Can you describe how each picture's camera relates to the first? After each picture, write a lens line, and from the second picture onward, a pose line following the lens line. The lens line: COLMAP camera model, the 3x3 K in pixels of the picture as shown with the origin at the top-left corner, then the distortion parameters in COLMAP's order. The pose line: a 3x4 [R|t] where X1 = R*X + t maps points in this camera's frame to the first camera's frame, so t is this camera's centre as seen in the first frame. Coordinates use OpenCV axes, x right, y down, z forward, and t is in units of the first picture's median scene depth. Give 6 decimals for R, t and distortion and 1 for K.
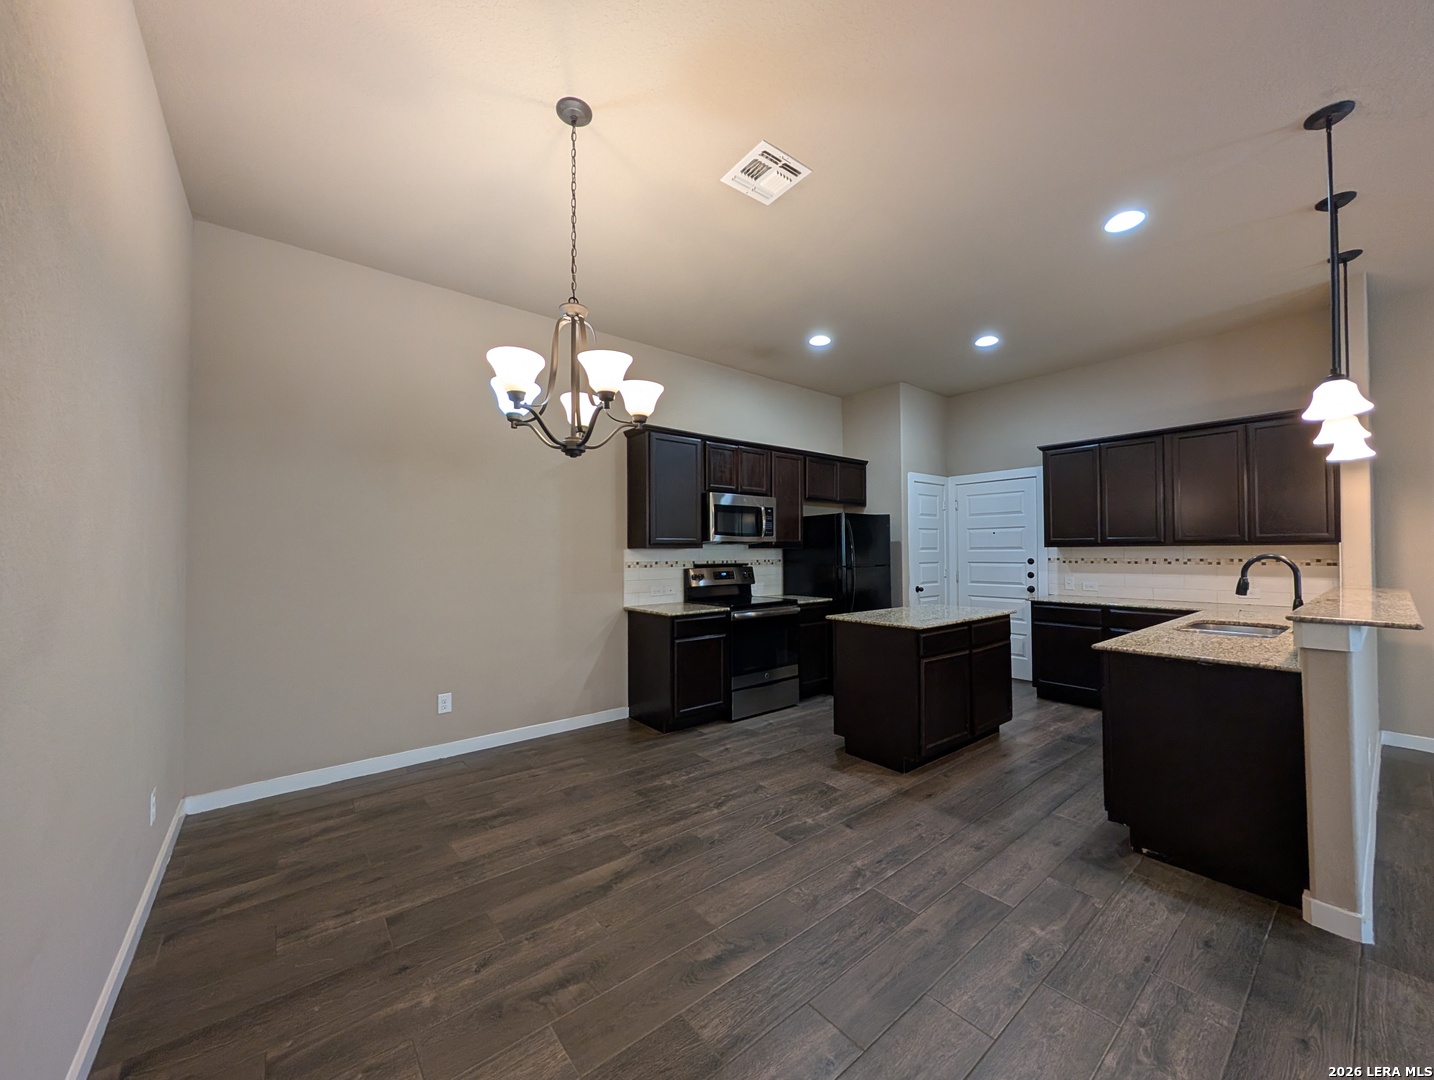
lens RADIAL K [[547.7, 0, 719.9], [0, 547.7, 541.9], [0, 0, 1]] dist [-0.000650, 0.000249]
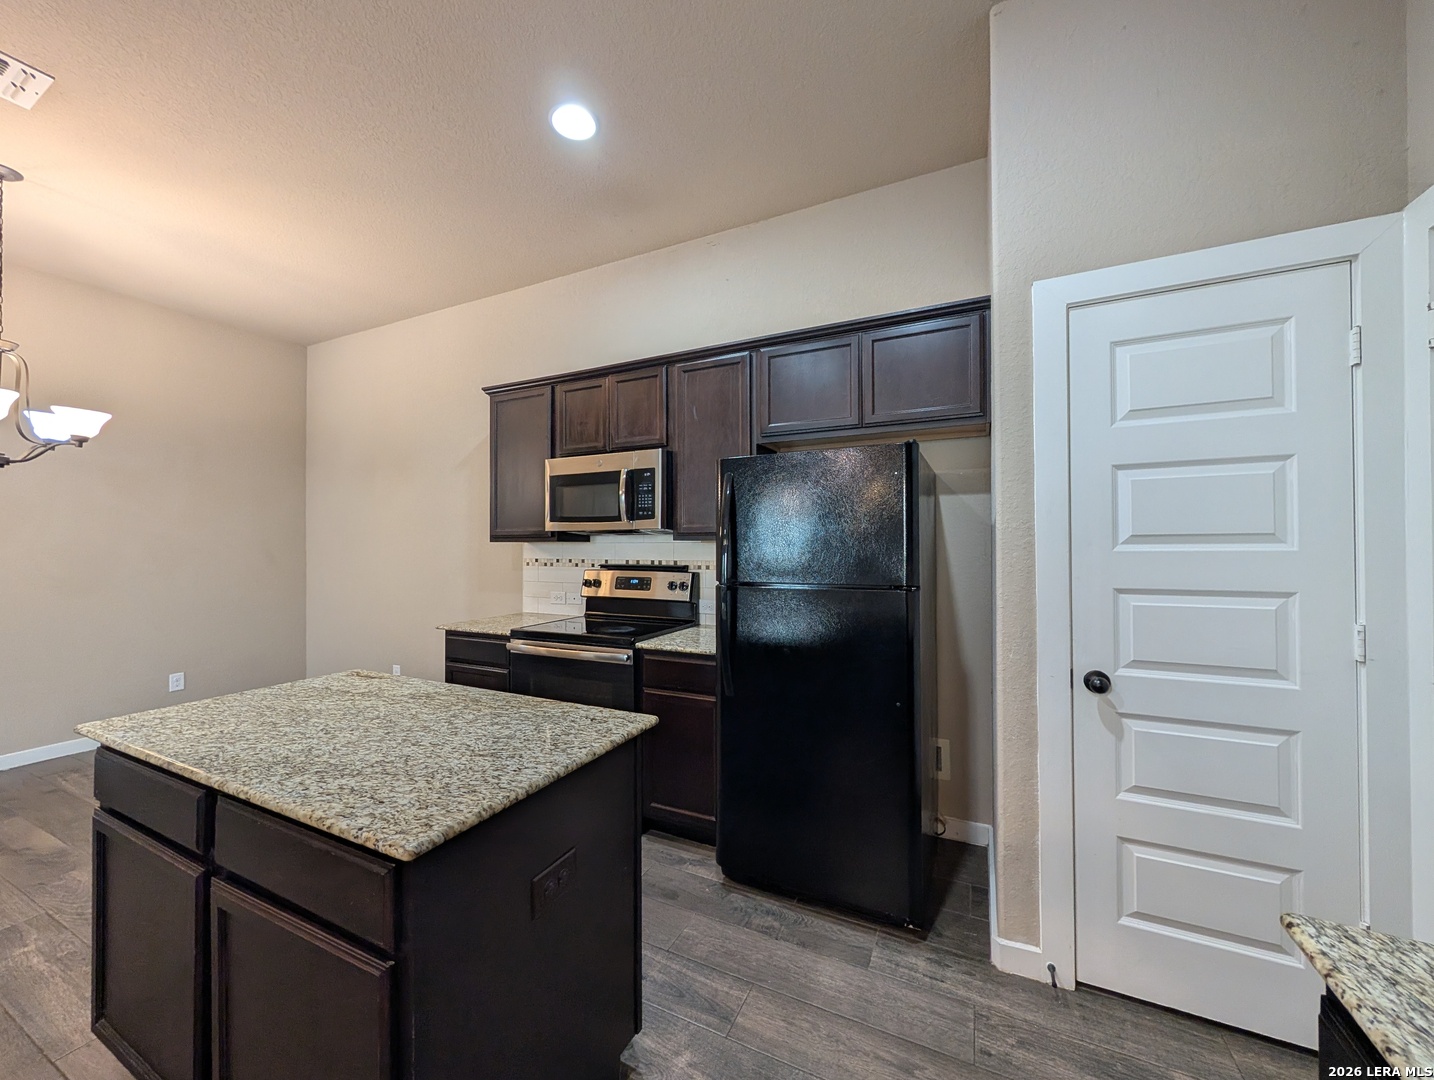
lens RADIAL K [[547.7, 0, 719.9], [0, 547.7, 541.9], [0, 0, 1]] dist [-0.000650, 0.000249]
pose [[0.409386, -0.000957, -0.912361, 0.659311], [0.018106, 0.999811, 0.007075, 0.010469], [0.912182, -0.019416, 0.409326, 0.868554]]
